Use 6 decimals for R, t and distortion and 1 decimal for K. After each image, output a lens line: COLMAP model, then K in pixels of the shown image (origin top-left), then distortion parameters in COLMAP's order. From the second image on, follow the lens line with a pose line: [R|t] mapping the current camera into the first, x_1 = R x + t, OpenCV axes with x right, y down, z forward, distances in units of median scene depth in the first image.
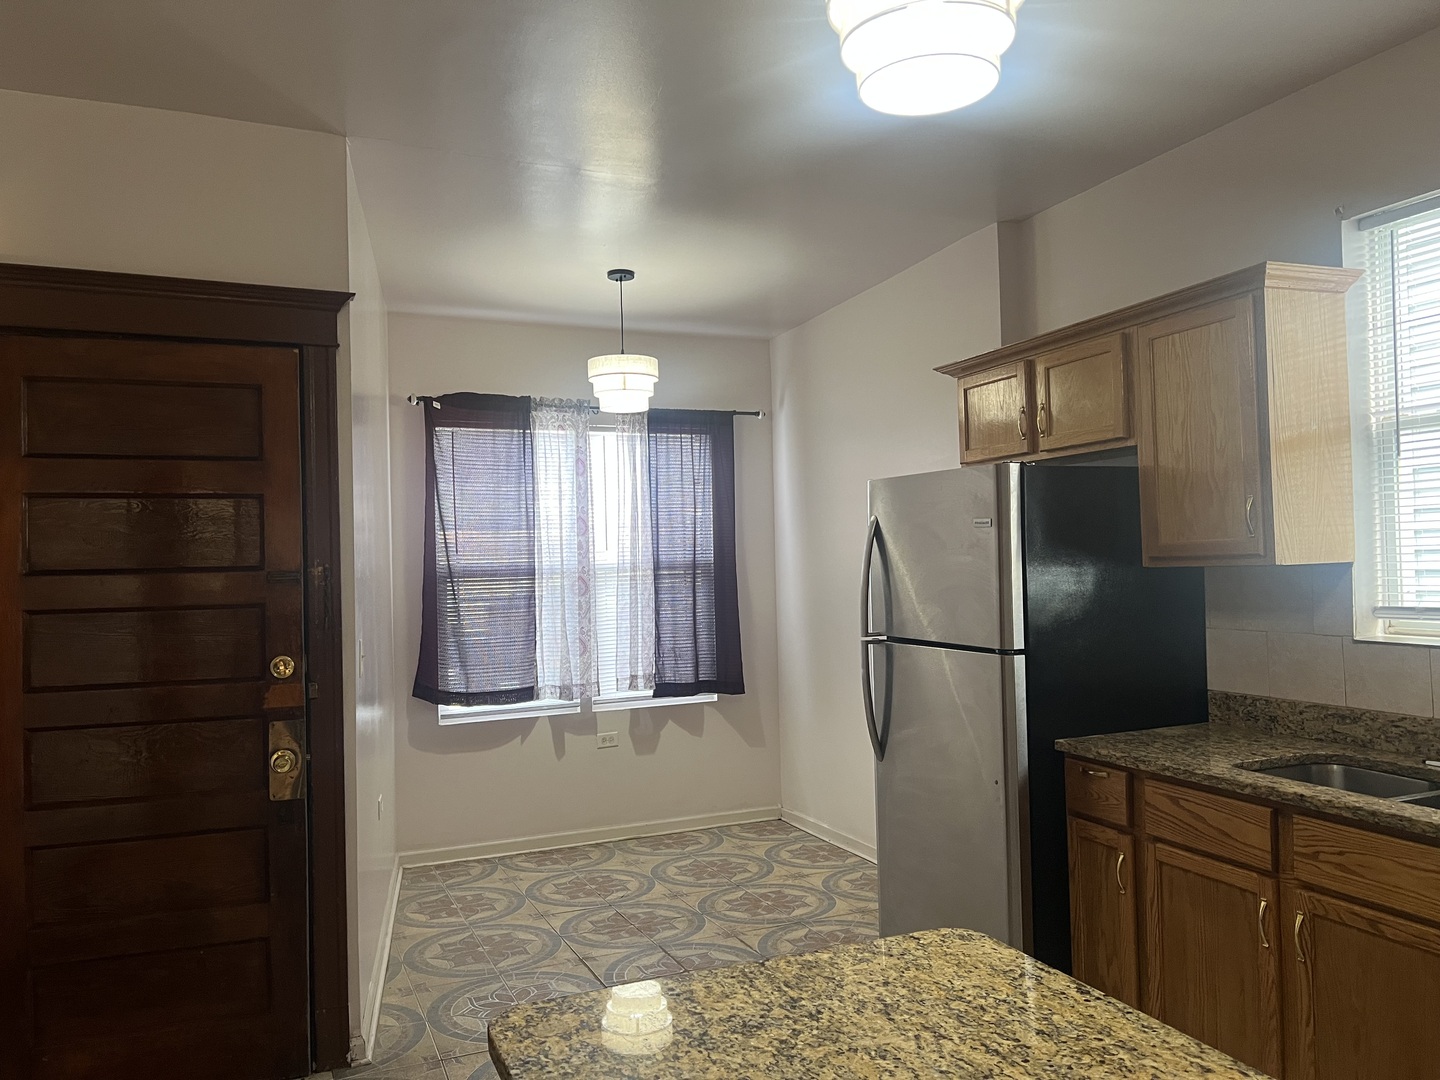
lens RADIAL K [[1069.5, 0, 715.0], [0, 1069.5, 547.8], [0, 0, 1]] dist [0.066515, -0.083614]
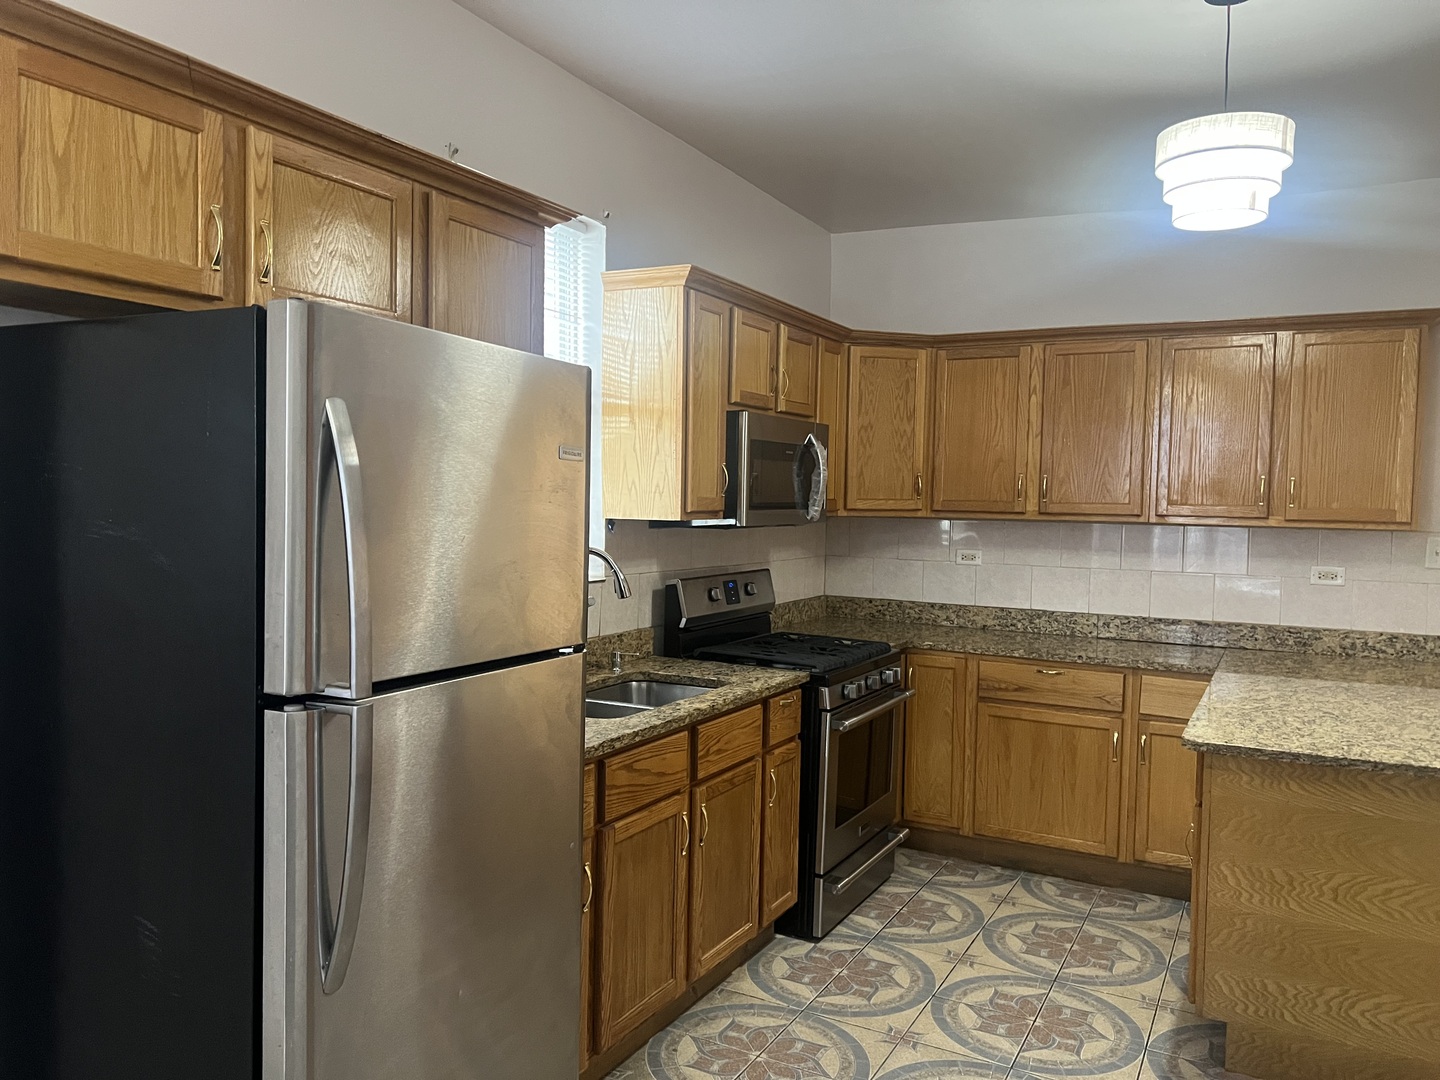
lens RADIAL K [[1069.5, 0, 715.0], [0, 1069.5, 547.8], [0, 0, 1]] dist [0.066515, -0.083614]
pose [[-0.634434, -0.017748, 0.772773, -0.311609], [-0.009469, 0.999840, 0.015190, 0.024087], [-0.772919, 0.002320, -0.634501, 1.392991]]
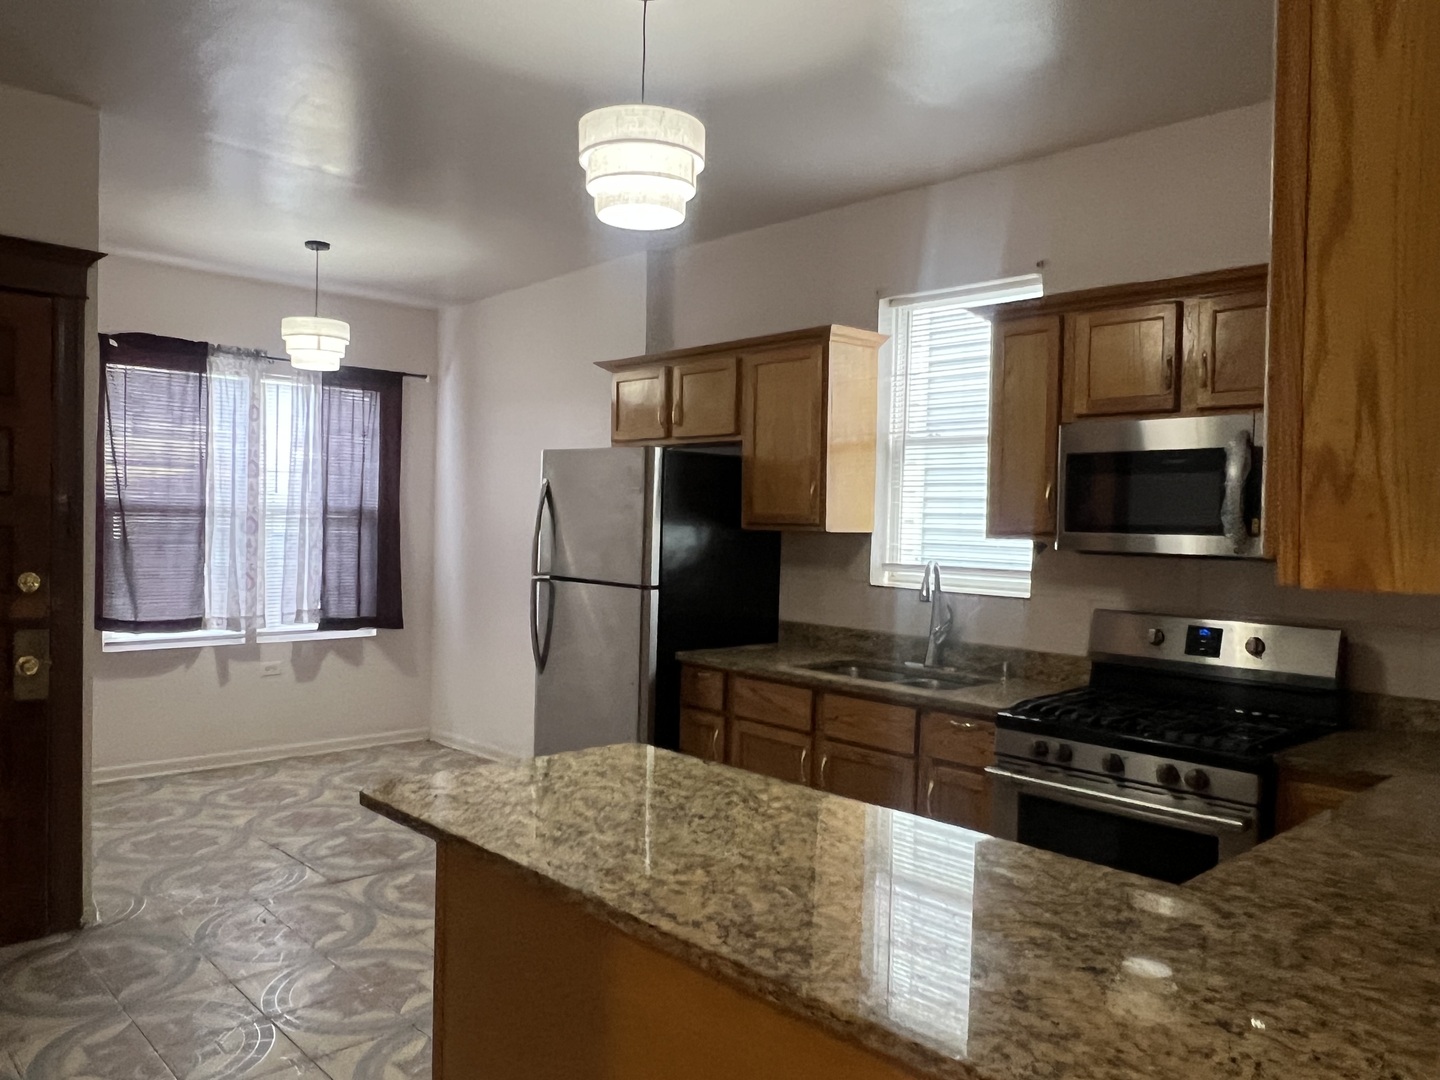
lens RADIAL K [[1064.6, 0, 711.2], [0, 1064.6, 543.2], [0, 0, 1]] dist [-0.008544, -0.004286]
pose [[0.934965, 0.042477, 0.352187, -0.126490], [-0.055014, 0.998156, 0.025660, 0.002685], [-0.350447, -0.043367, 0.935578, -0.278188]]
